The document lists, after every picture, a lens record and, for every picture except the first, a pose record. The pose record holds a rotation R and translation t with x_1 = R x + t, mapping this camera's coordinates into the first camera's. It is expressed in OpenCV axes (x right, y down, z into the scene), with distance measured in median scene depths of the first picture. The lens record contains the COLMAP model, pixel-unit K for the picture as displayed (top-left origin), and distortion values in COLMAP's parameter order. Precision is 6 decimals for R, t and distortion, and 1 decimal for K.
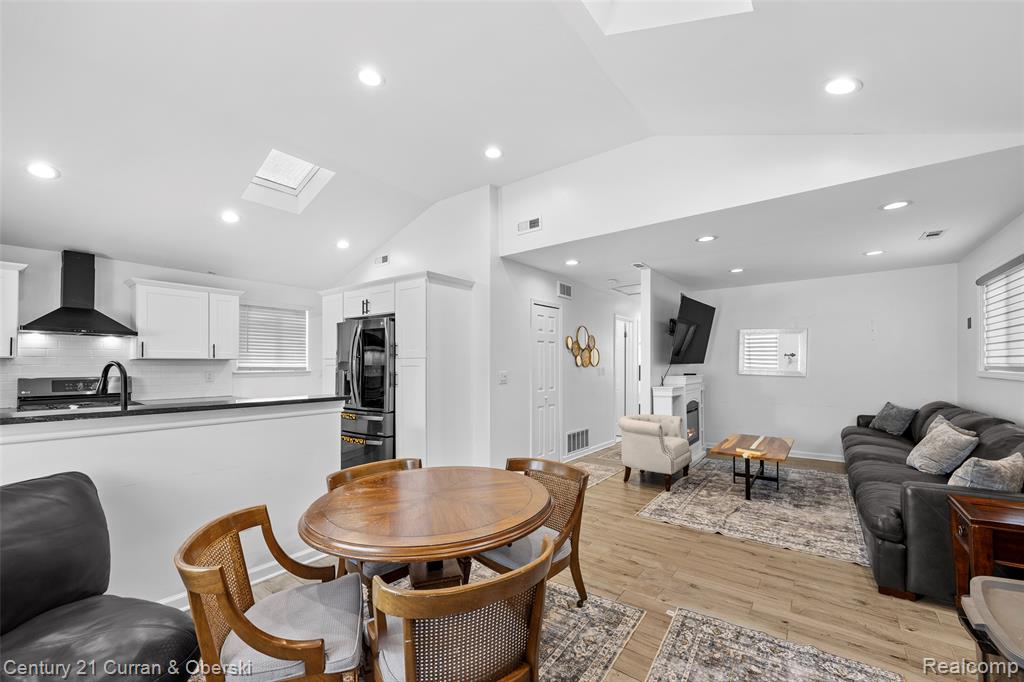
lens RADIAL K [[404.8, 0, 522.6], [0, 404.8, 369.6], [0, 0, 1]] dist [0.000522, 0.000095]
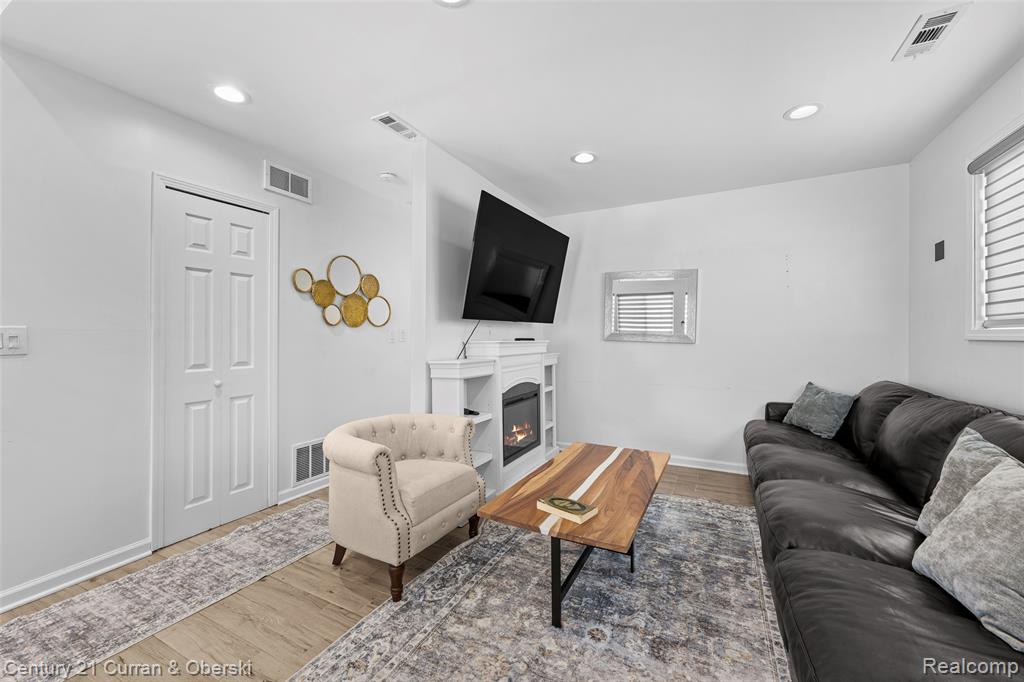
lens RADIAL K [[404.8, 0, 515.2], [0, 404.8, 339.7], [0, 0, 1]] dist [0.000522, 0.000095]
pose [[0.985894, 0.001696, 0.167361, 0.343826], [-0.001905, 0.999998, 0.001090, 0.013516], [-0.167359, -0.001394, 0.985895, 0.455928]]
